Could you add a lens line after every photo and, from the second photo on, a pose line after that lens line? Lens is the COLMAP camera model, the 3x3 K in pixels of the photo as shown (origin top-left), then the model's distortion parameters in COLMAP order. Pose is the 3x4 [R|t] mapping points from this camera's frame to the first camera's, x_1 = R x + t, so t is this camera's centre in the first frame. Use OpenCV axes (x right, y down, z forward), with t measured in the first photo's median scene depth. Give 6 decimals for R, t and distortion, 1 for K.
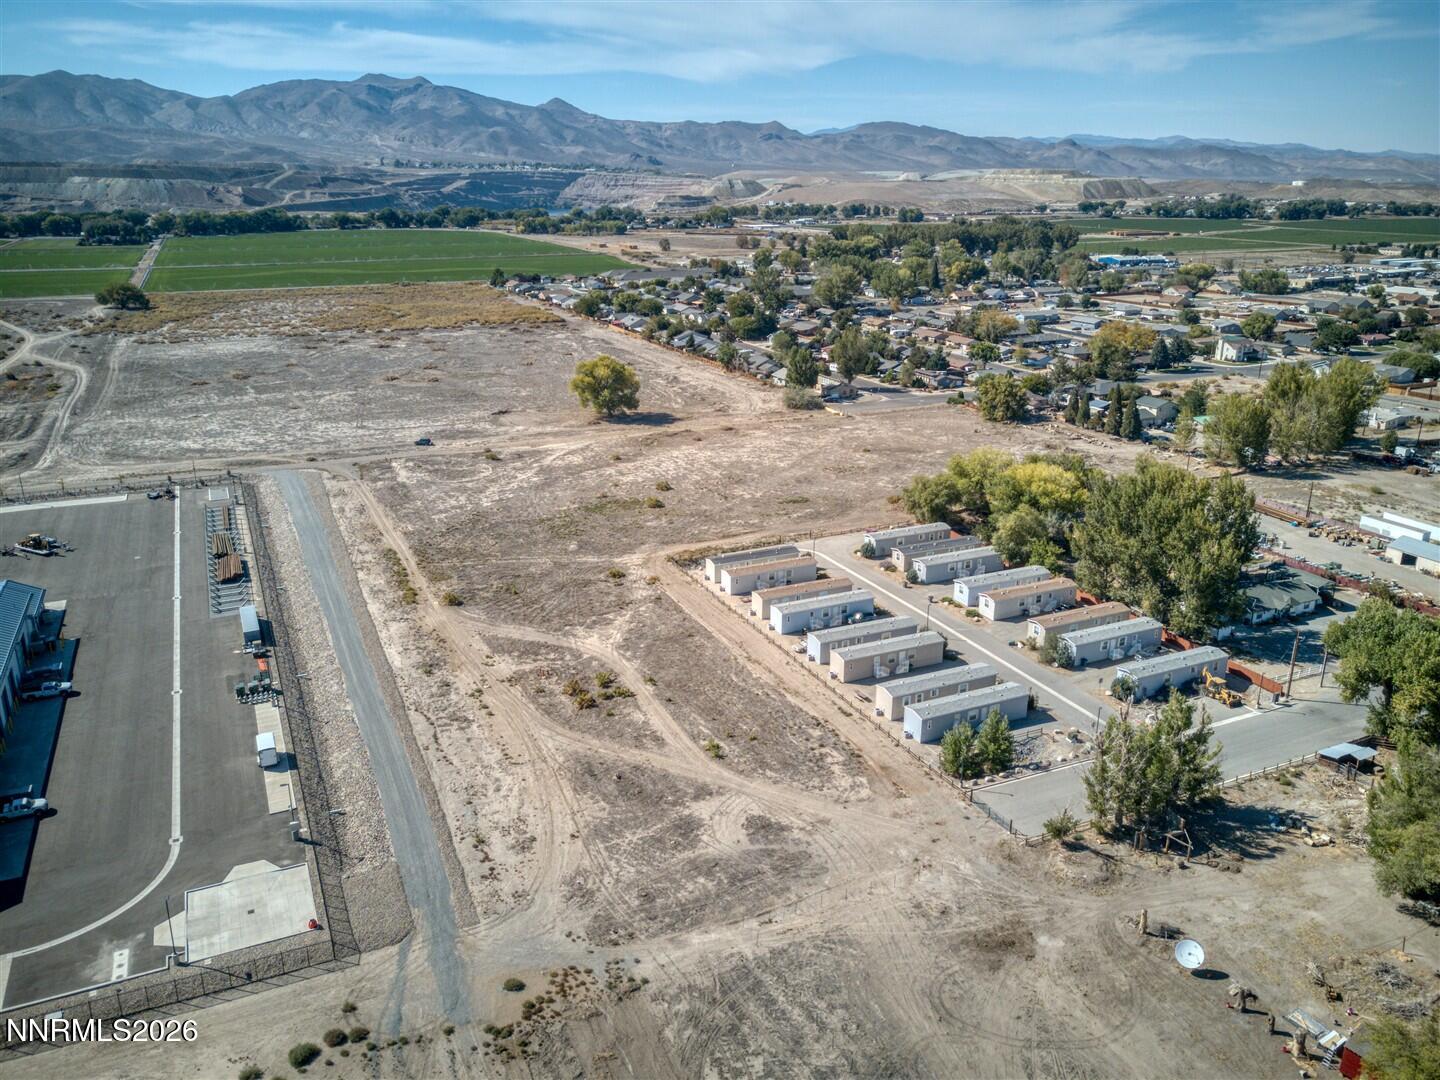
lens RADIAL K [[1101.2, 0, 711.7], [0, 1101.2, 535.5], [0, 0, 1]] dist [0.008842, -0.008144]
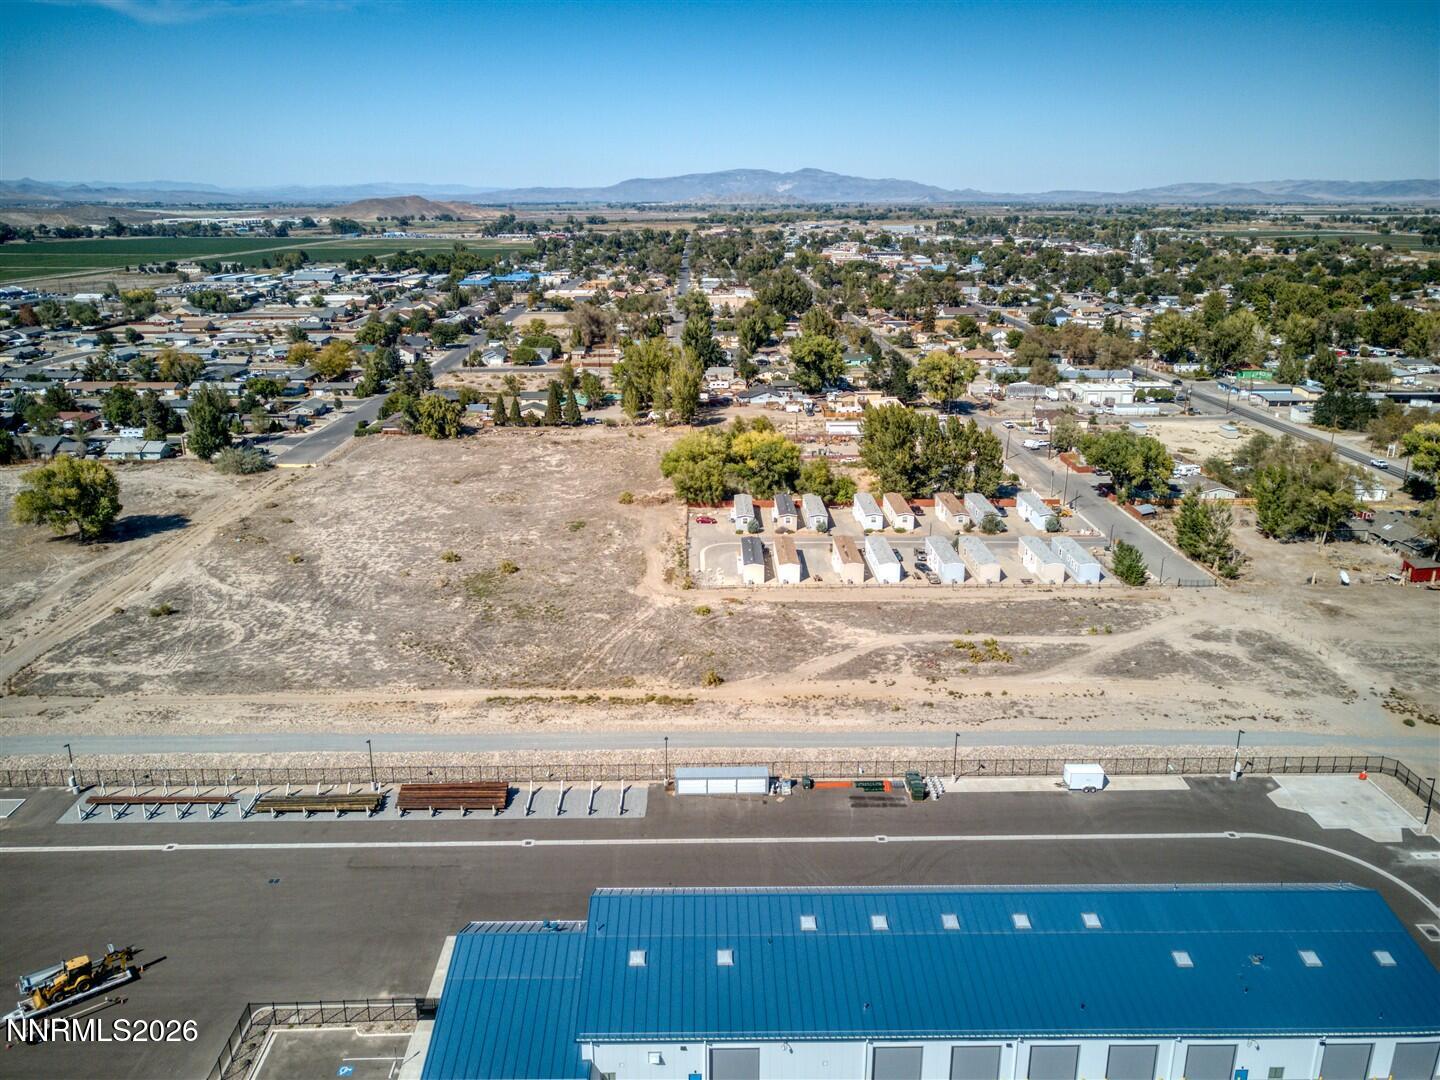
lens RADIAL K [[1101.2, 0, 711.7], [0, 1101.2, 535.5], [0, 0, 1]] dist [0.008842, -0.008144]
pose [[0.405141, -0.270202, 0.873414, -0.902992], [0.287115, 0.944600, 0.159044, -0.177353], [-0.868001, 0.186335, 0.460275, 0.531525]]
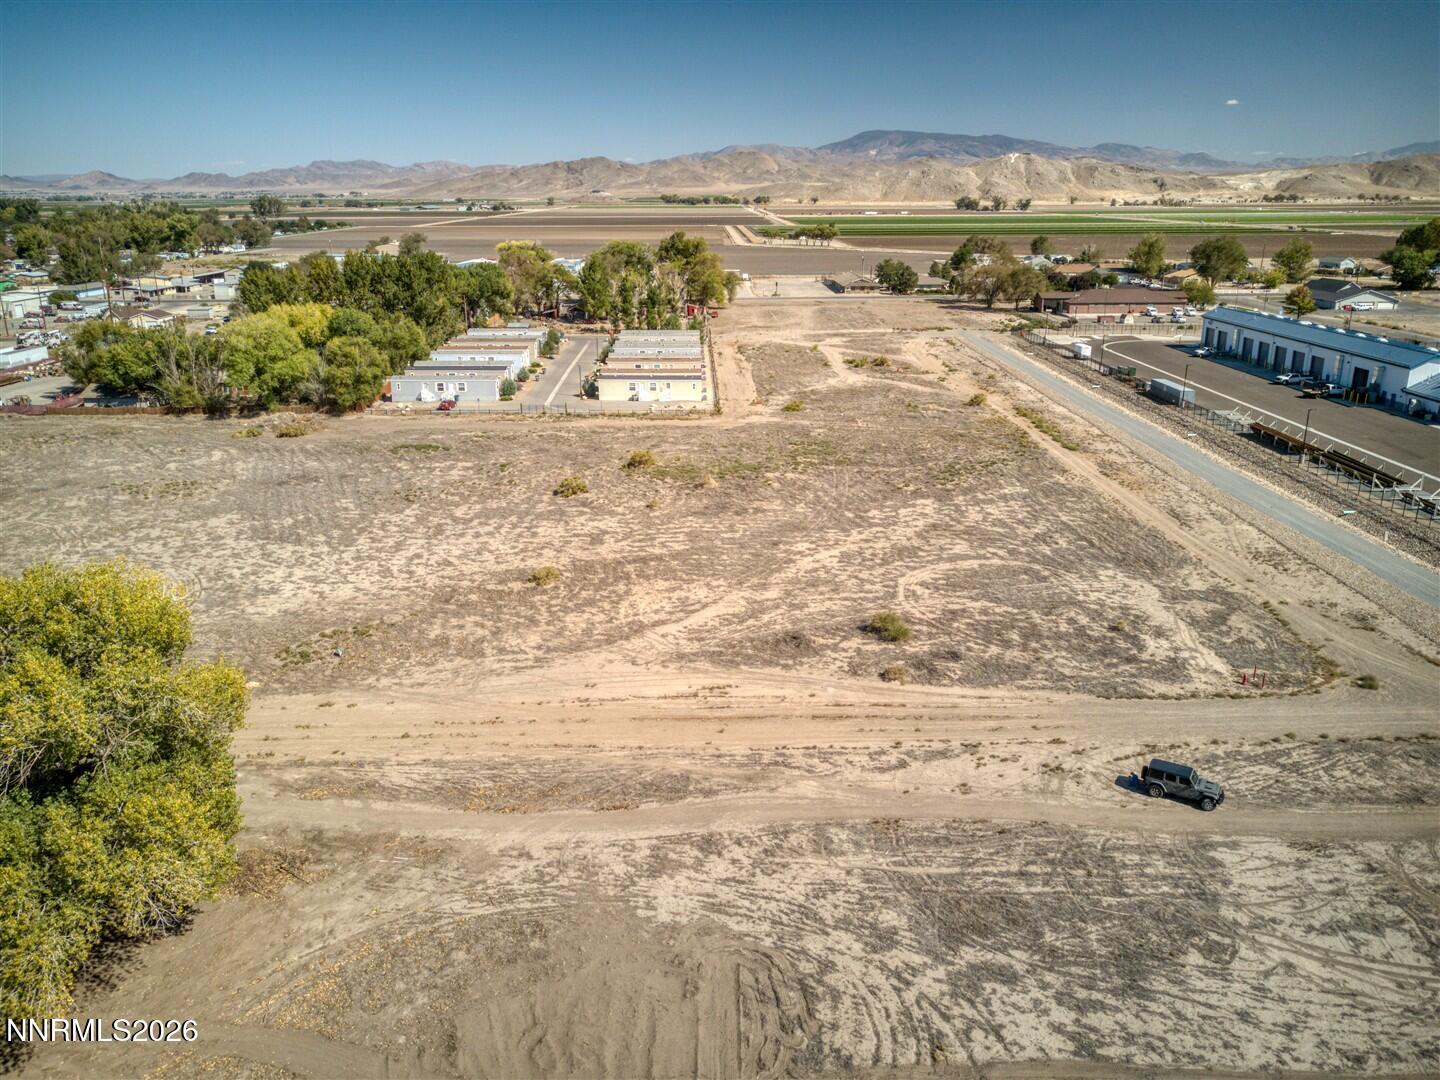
lens RADIAL K [[1101.2, 0, 711.7], [0, 1101.2, 535.5], [0, 0, 1]] dist [0.008842, -0.008144]
pose [[-0.915246, -0.118792, 0.384985, -0.376872], [0.128957, 0.818902, 0.559259, -0.378759], [-0.381701, 0.561506, -0.734177, 1.718127]]
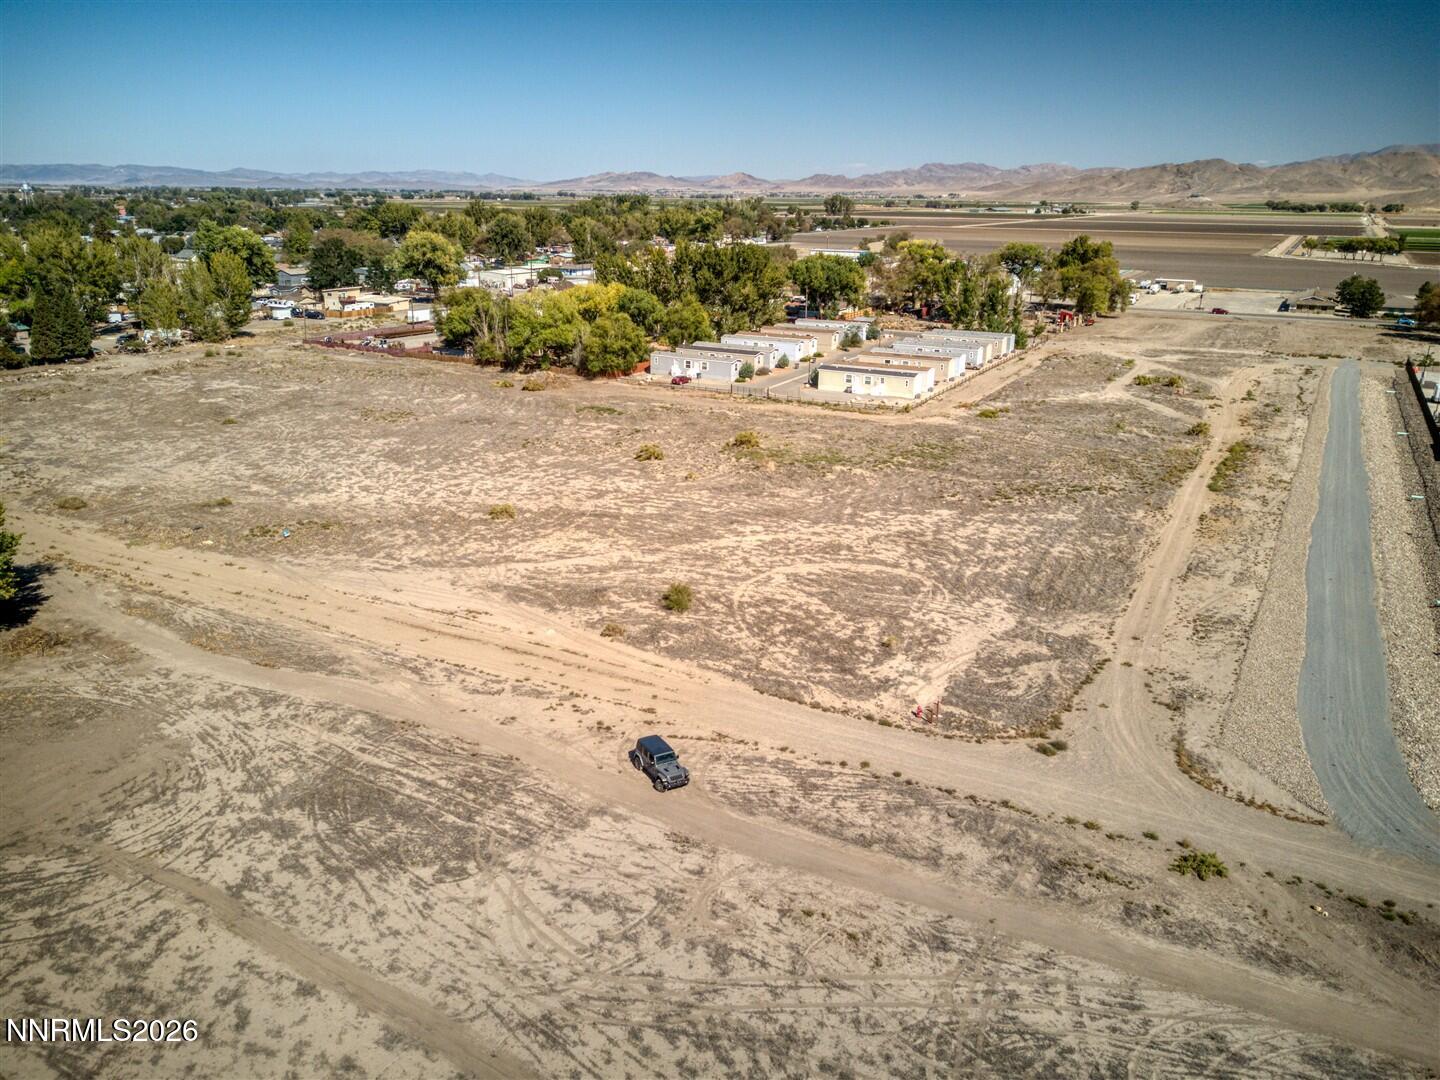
lens RADIAL K [[1101.2, 0, 711.7], [0, 1101.2, 535.5], [0, 0, 1]] dist [0.008842, -0.008144]
pose [[-0.597907, -0.246091, 0.762854, -0.625596], [0.242541, 0.851548, 0.464801, -0.328445], [-0.763990, 0.462931, -0.449459, 1.576298]]
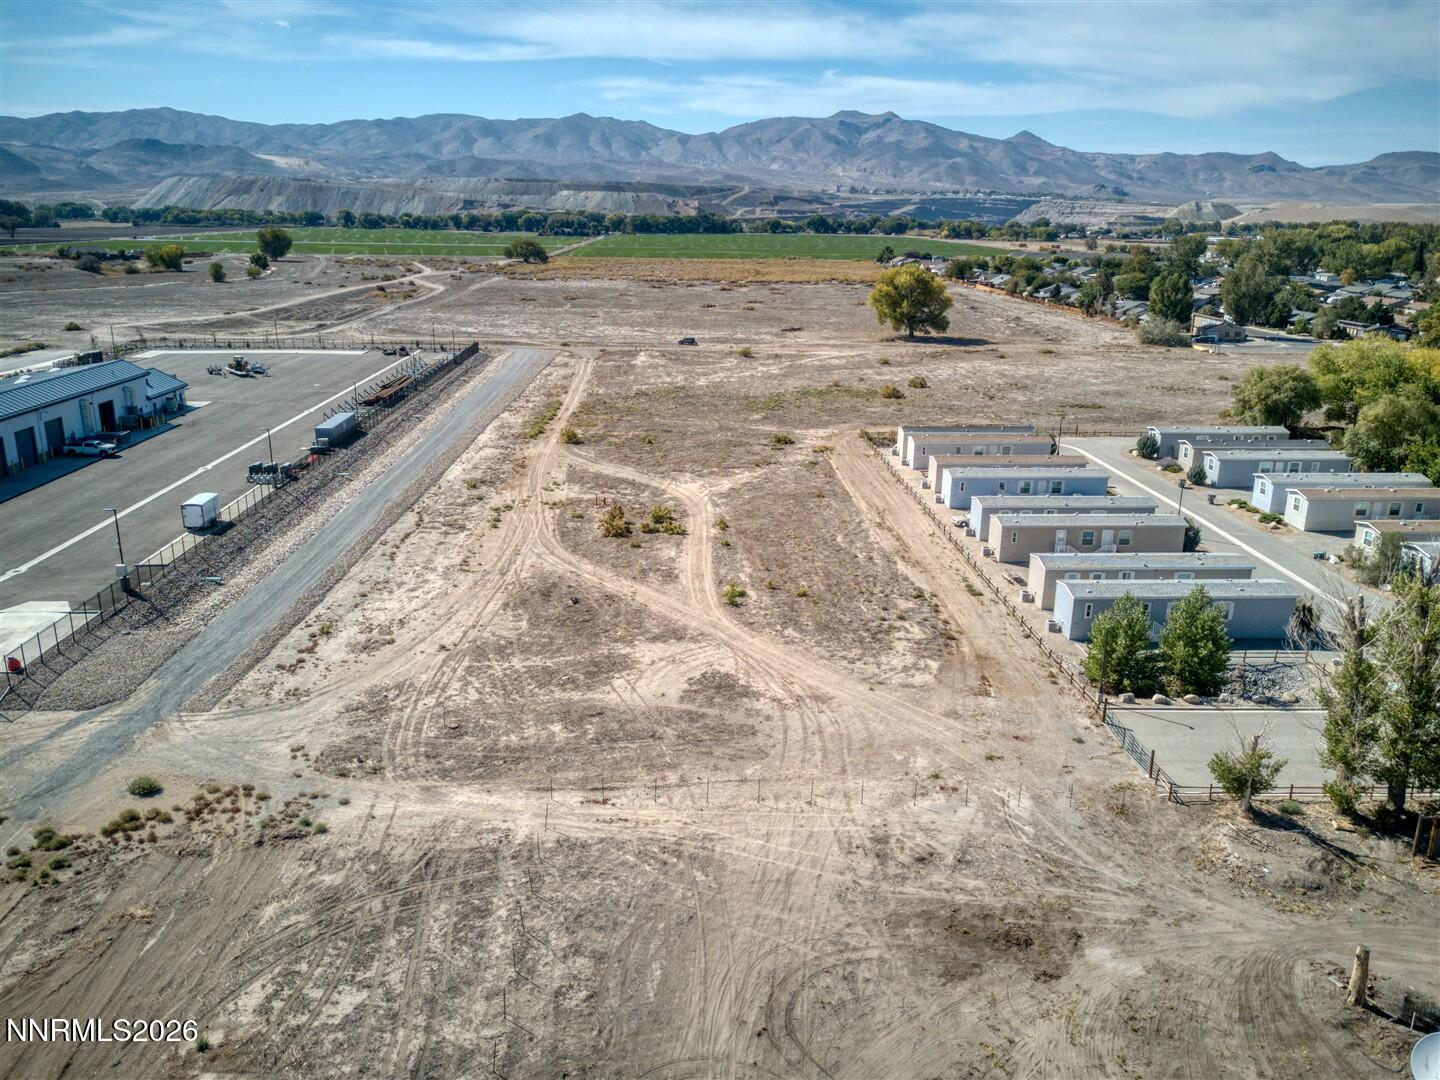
lens RADIAL K [[1101.2, 0, 711.7], [0, 1101.2, 535.5], [0, 0, 1]] dist [0.008842, -0.008144]
pose [[0.922680, 0.118990, -0.366746, 0.155854], [-0.130792, 0.991382, -0.007402, 0.113847], [0.362704, 0.054797, 0.930292, 0.263218]]
